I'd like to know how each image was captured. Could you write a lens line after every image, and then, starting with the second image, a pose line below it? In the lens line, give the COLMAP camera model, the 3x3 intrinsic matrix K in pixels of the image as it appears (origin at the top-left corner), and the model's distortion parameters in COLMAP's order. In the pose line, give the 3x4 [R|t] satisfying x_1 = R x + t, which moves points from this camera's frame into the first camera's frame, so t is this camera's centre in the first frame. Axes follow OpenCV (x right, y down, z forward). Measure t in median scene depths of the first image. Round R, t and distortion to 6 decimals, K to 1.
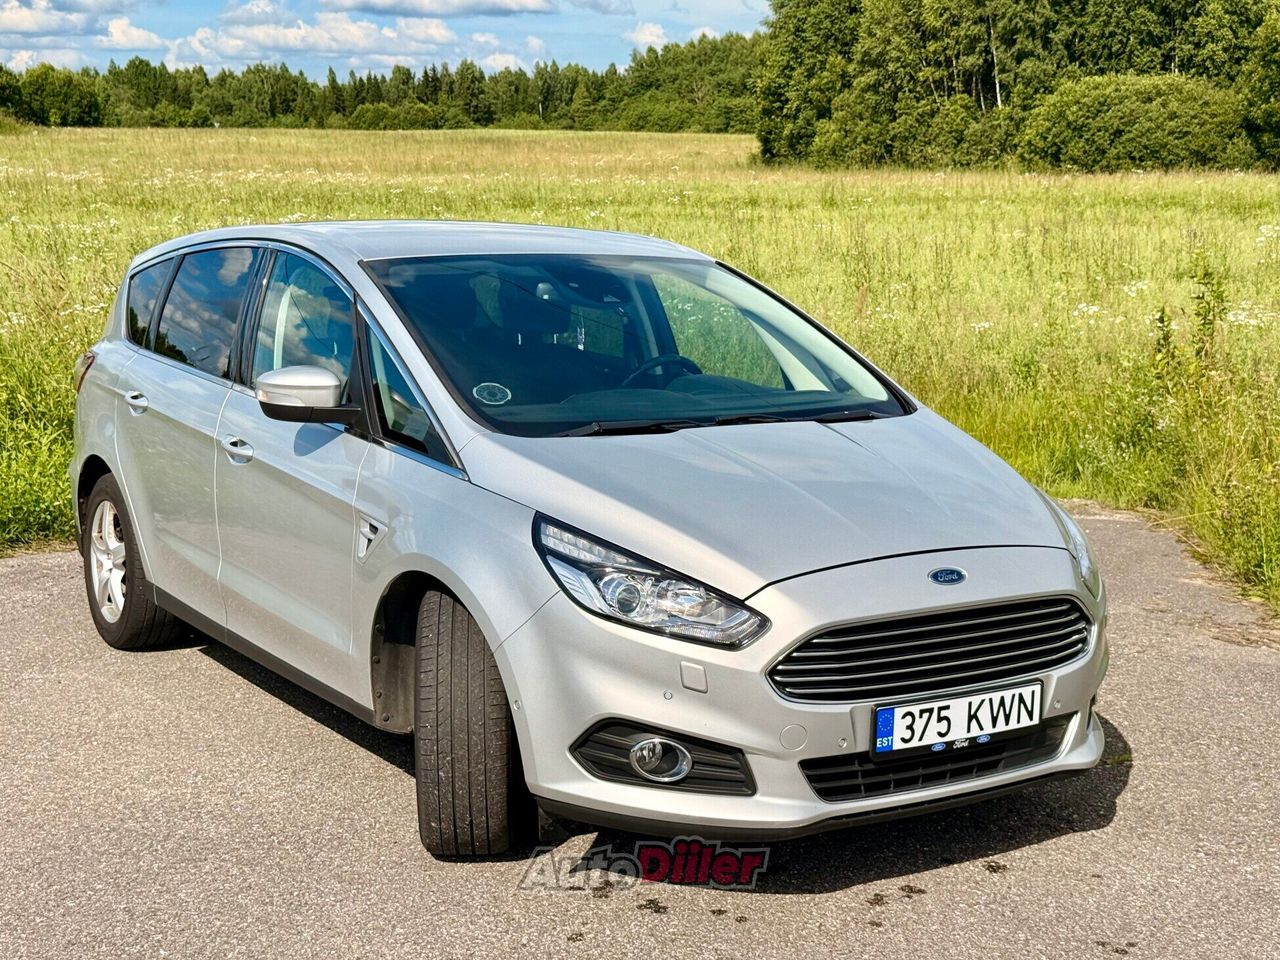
lens RADIAL K [[1810.0, 0, 640.0], [0, 1810.0, 480.0], [0, 0, 1]] dist [0.036195, 0.041680]
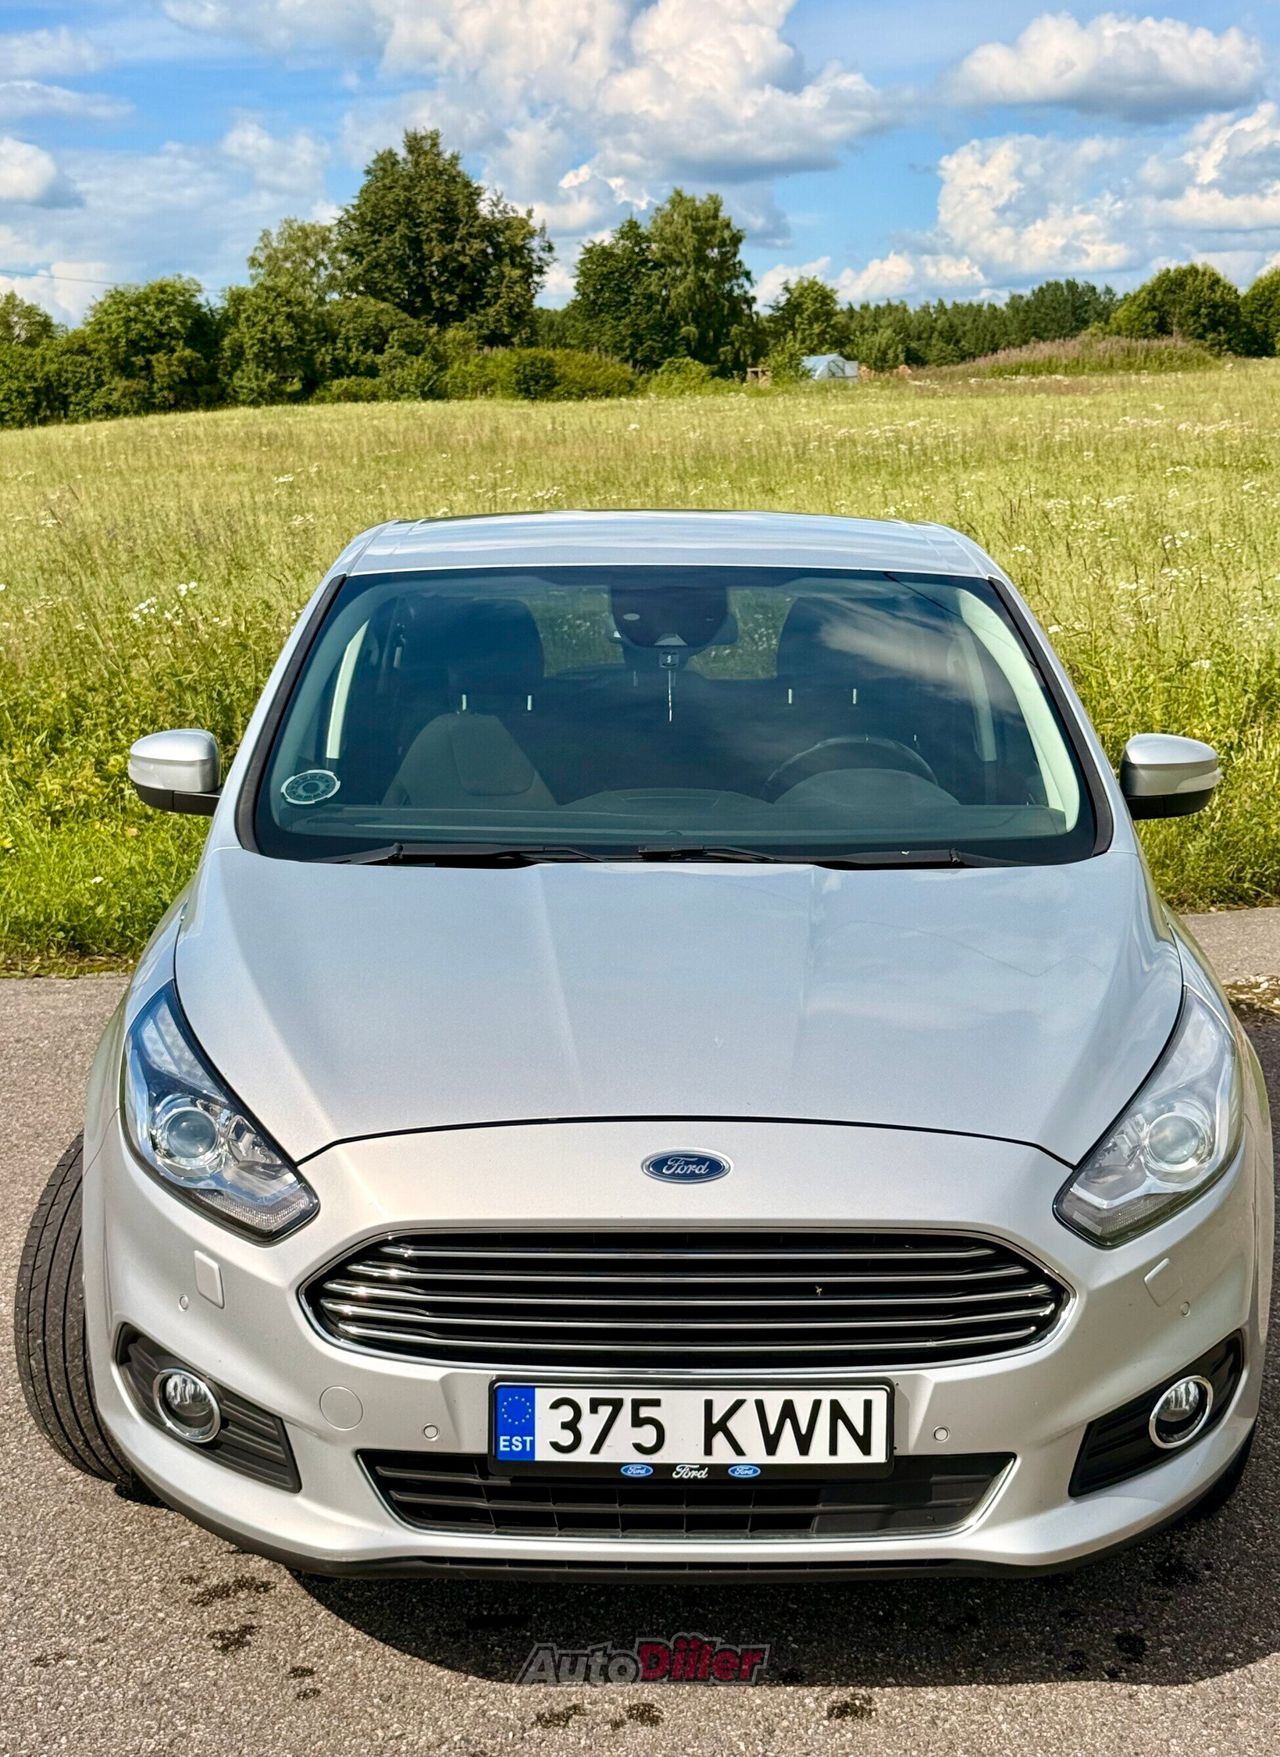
lens RADIAL K [[2509.0, 0, 640.0], [0, 2509.0, 878.5], [0, 0, 1]] dist [0.117723, -0.017617]
pose [[0.852415, 0.077058, -0.517156, 0.551761], [-0.070918, 0.996980, 0.031661, -0.058958], [0.518034, 0.009687, 0.855305, 0.333058]]
